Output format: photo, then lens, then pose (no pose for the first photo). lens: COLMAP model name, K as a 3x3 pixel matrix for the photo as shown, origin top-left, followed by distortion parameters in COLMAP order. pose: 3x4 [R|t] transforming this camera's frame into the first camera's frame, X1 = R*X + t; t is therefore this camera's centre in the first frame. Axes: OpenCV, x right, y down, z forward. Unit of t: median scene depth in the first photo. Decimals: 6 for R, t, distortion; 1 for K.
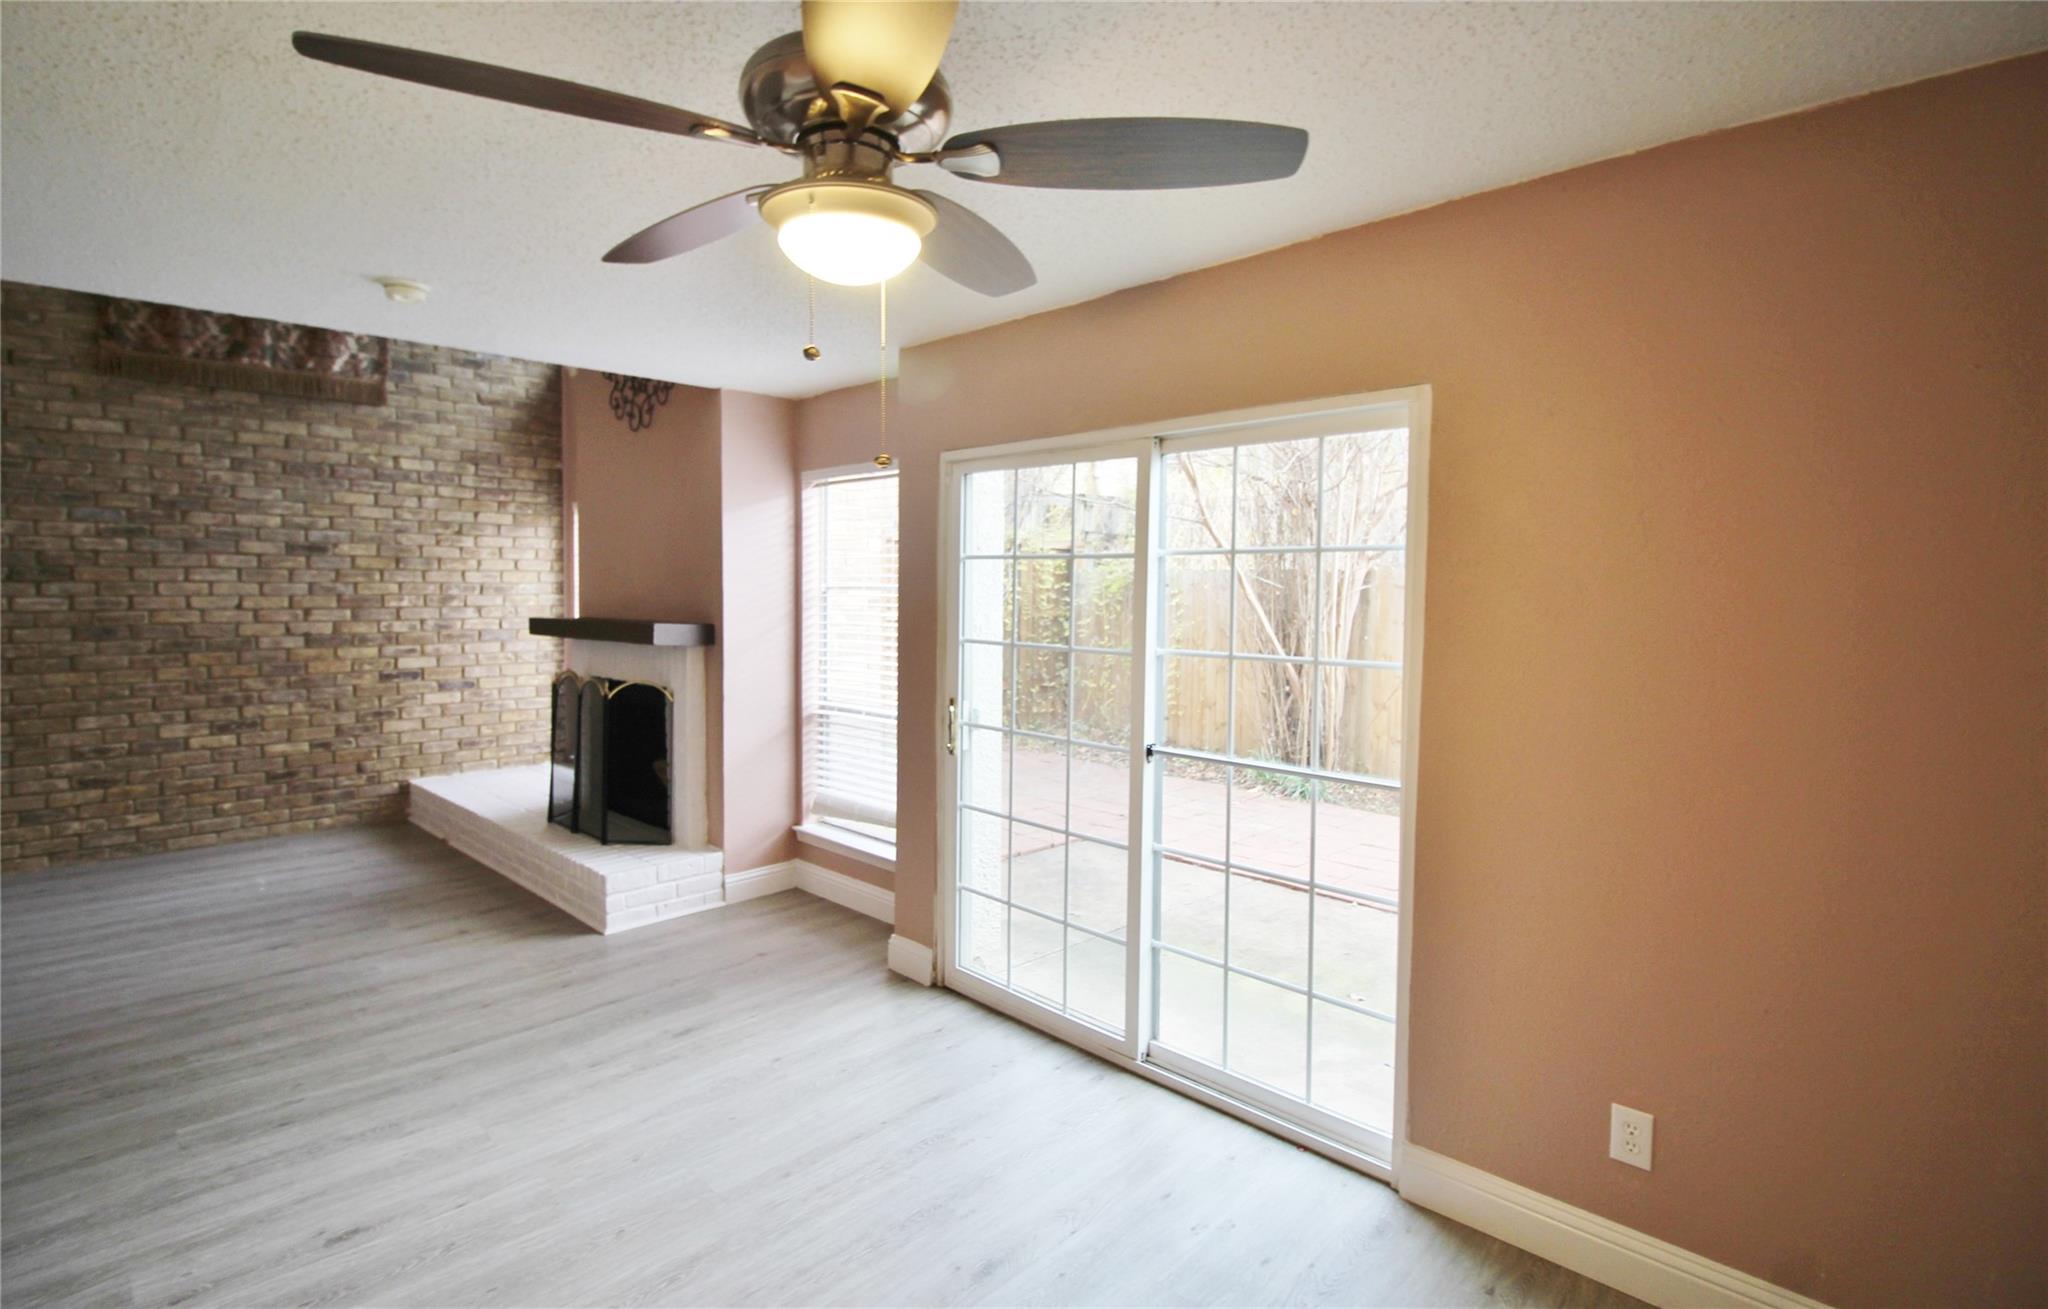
lens RADIAL K [[972.4, 0, 1030.1], [0, 972.4, 646.0], [0, 0, 1]] dist [-0.023067, -0.003043]
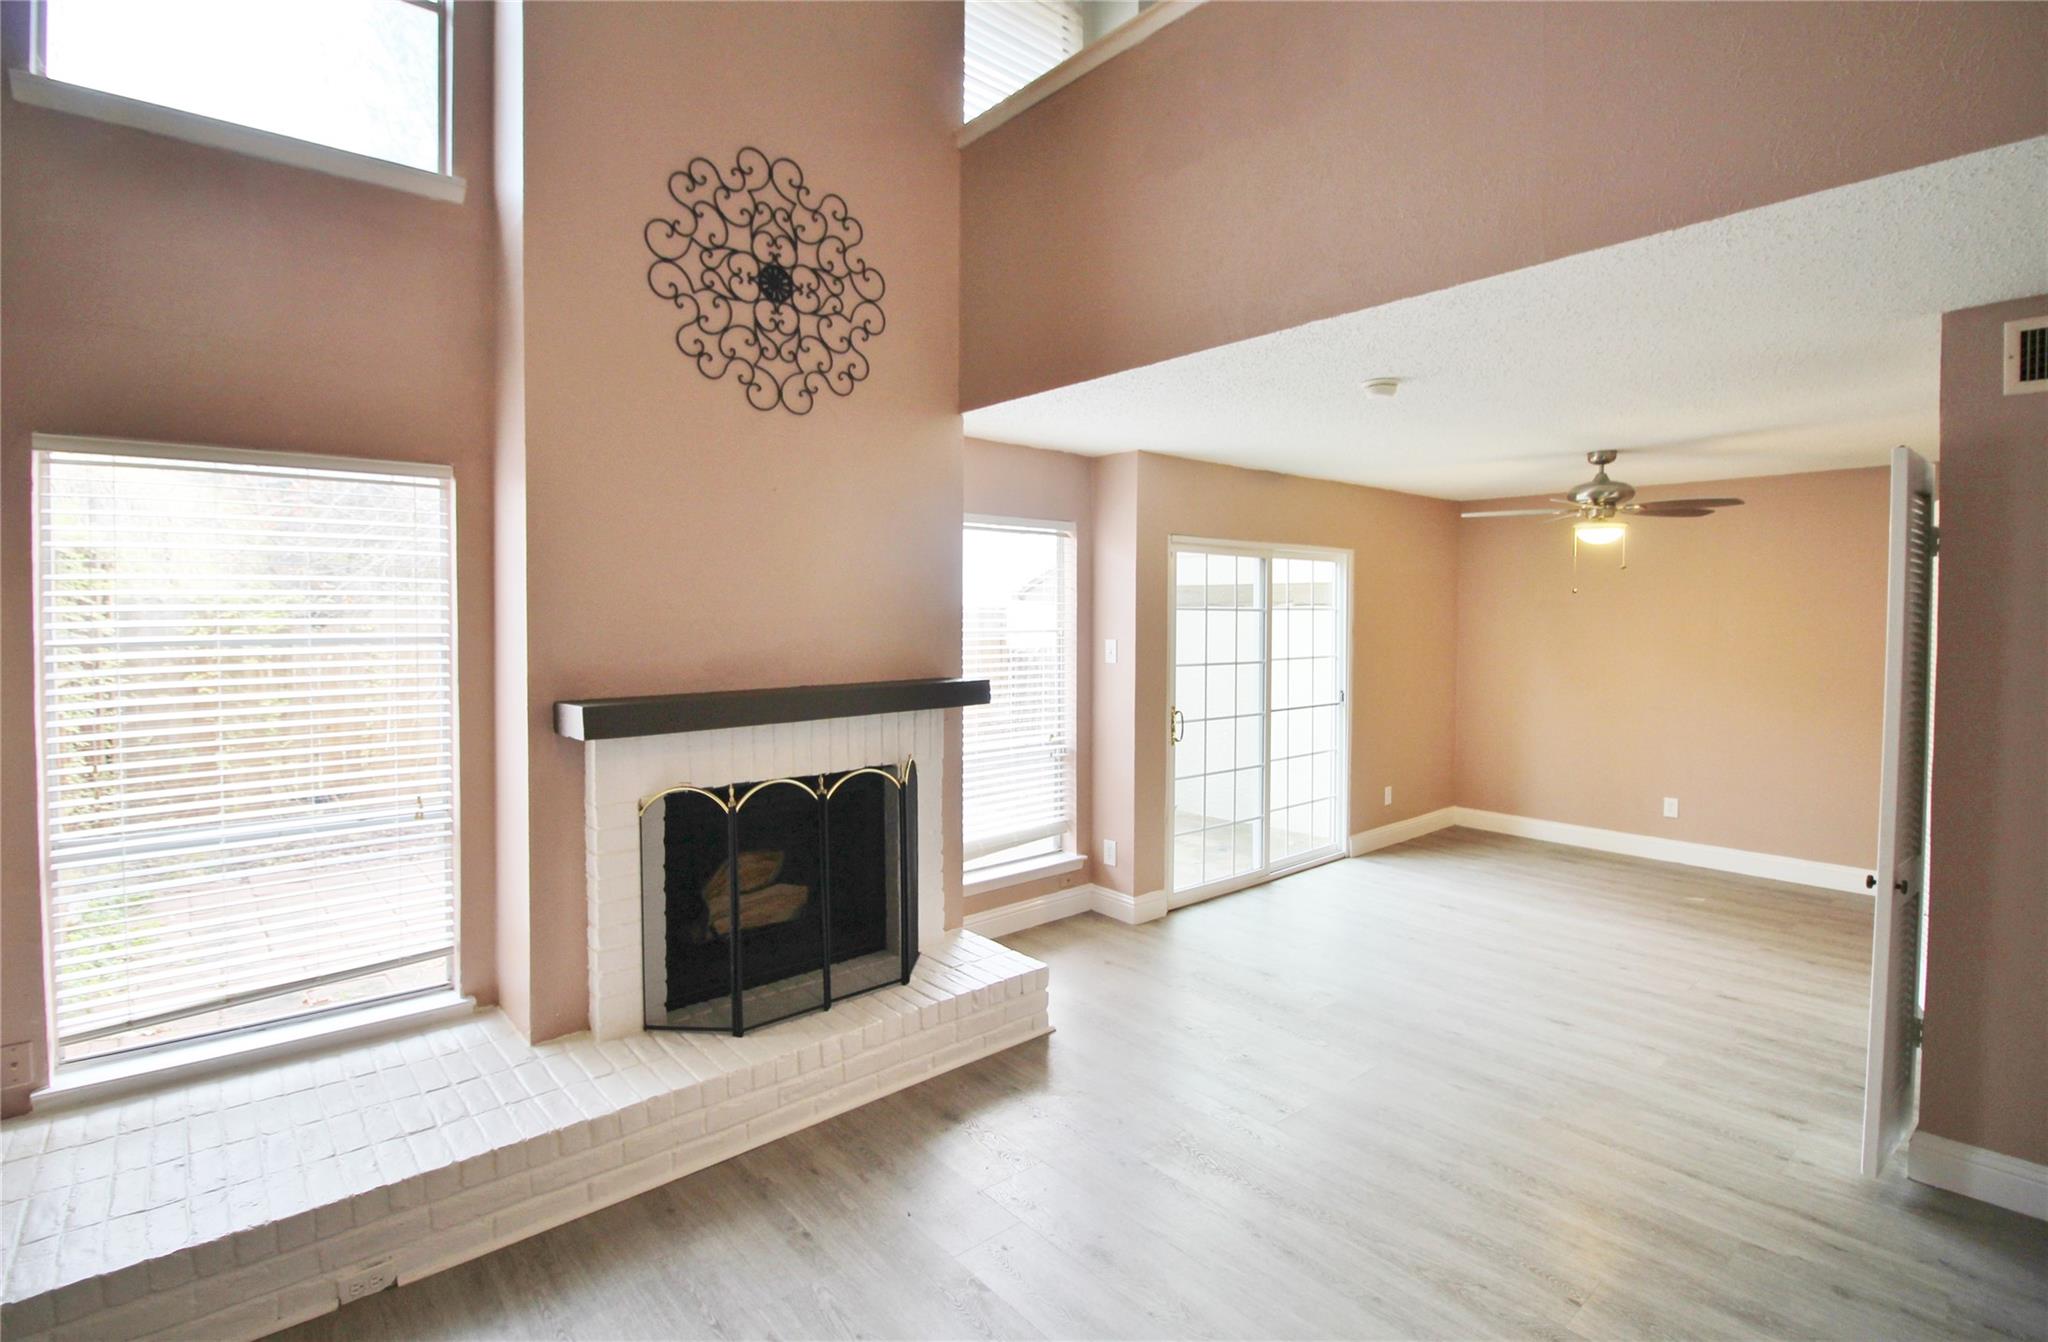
lens RADIAL K [[951.3, 0, 1035.5], [0, 951.3, 657.7], [0, 0, 1]] dist [-0.018219, -0.002250]
pose [[0.092245, -0.056850, 0.994112, -0.978417], [0.057270, 0.997019, 0.051702, -0.067298], [-0.994088, 0.052163, 0.095225, 0.695024]]
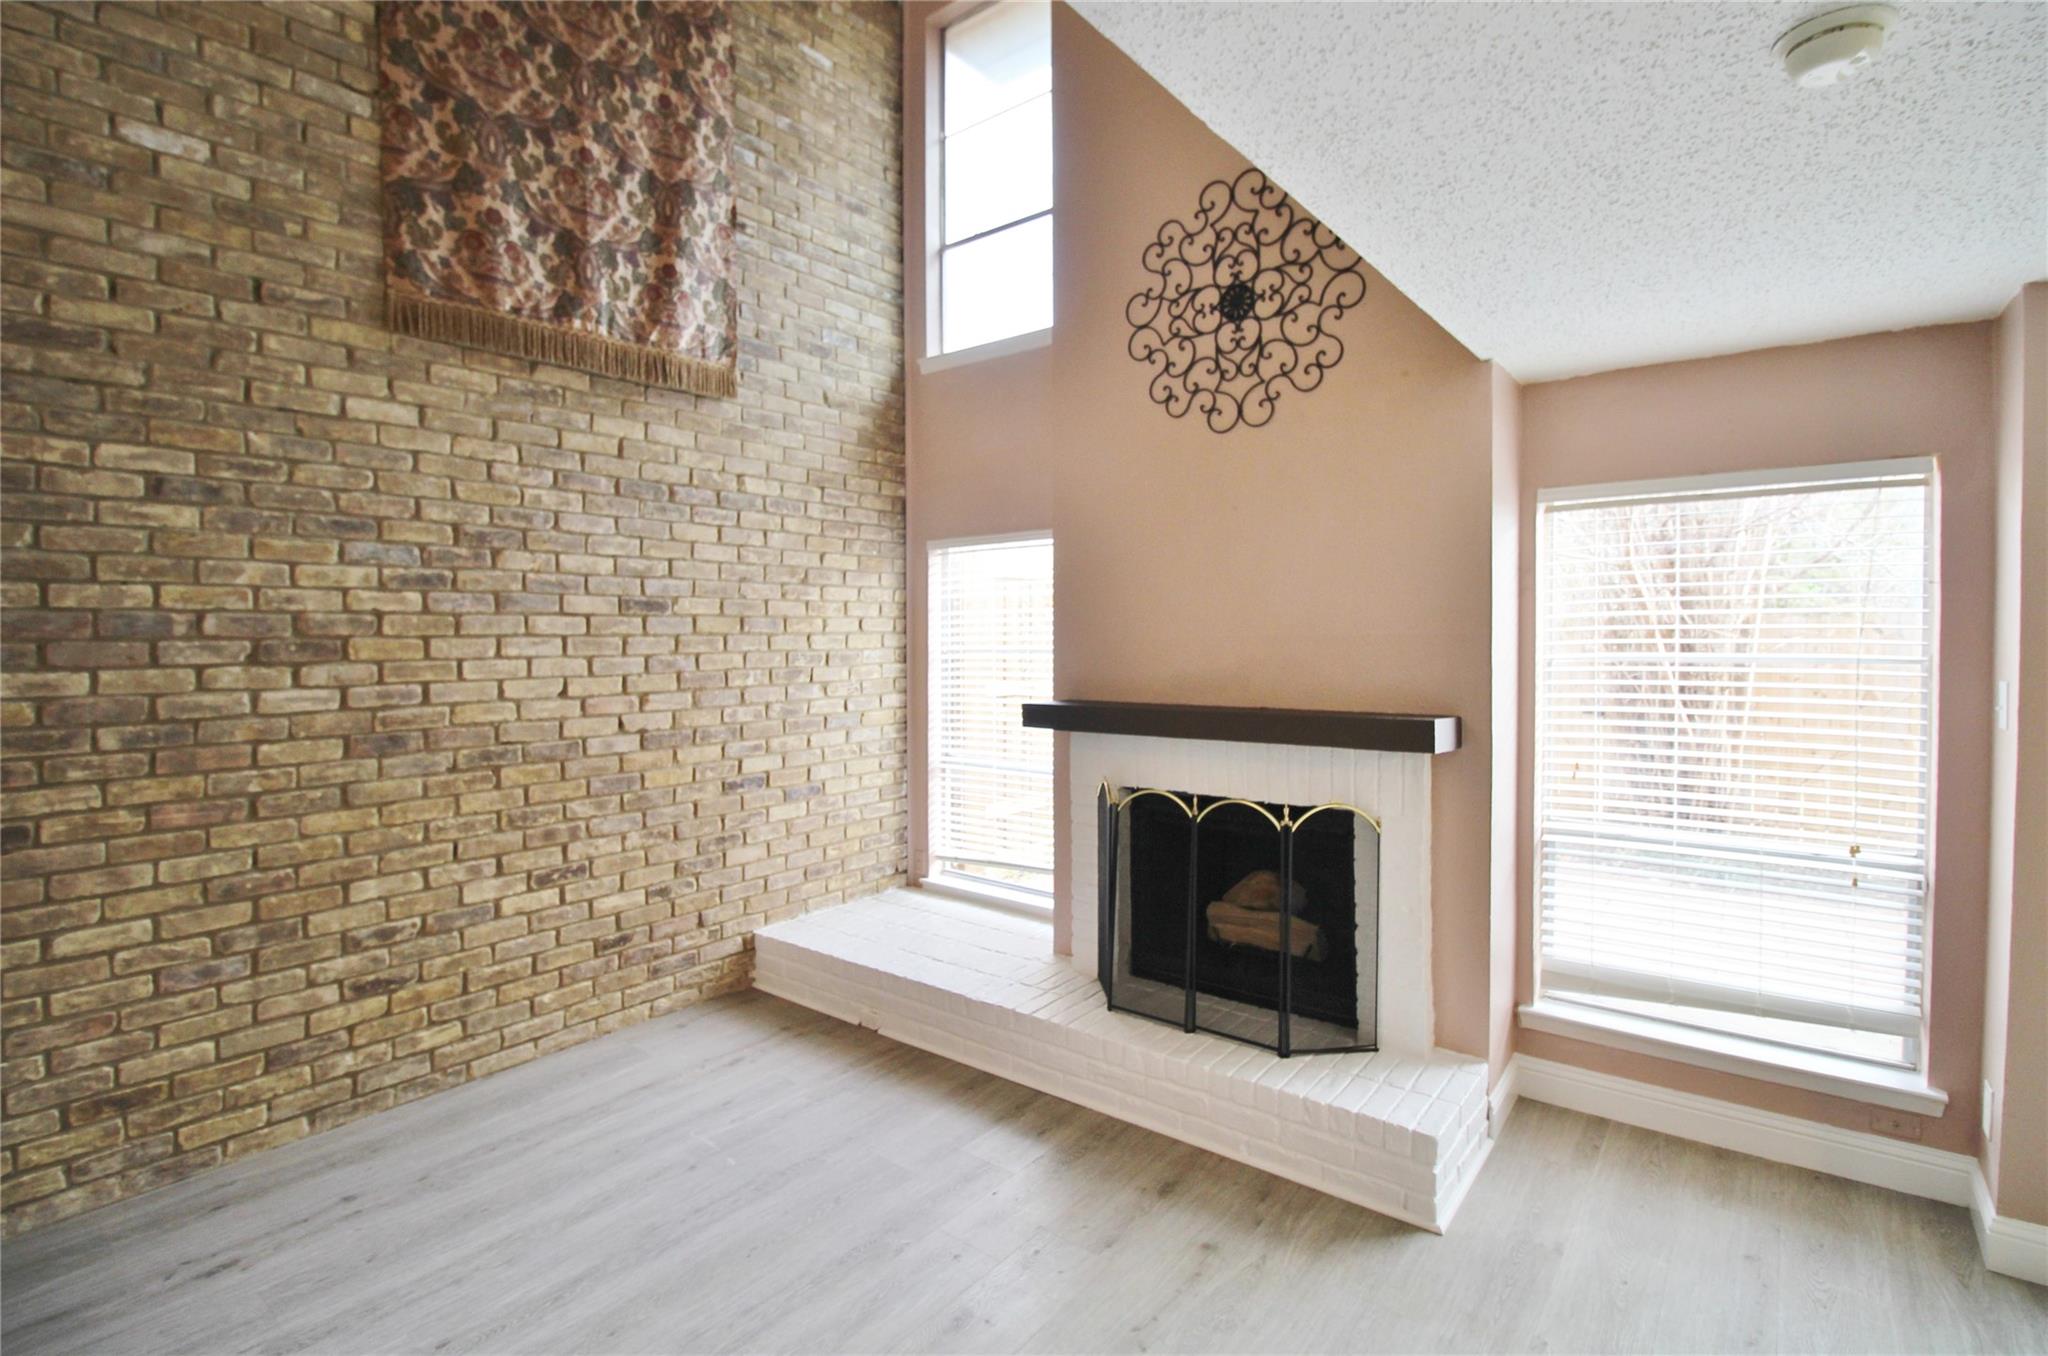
lens RADIAL K [[951.3, 0, 1031.2], [0, 951.3, 668.5], [0, 0, 1]] dist [-0.018219, -0.002250]
pose [[0.995830, -0.016042, 0.089802, -0.567822], [0.018122, 0.999585, -0.022396, -0.038657], [-0.089405, 0.023930, 0.995708, 0.319832]]
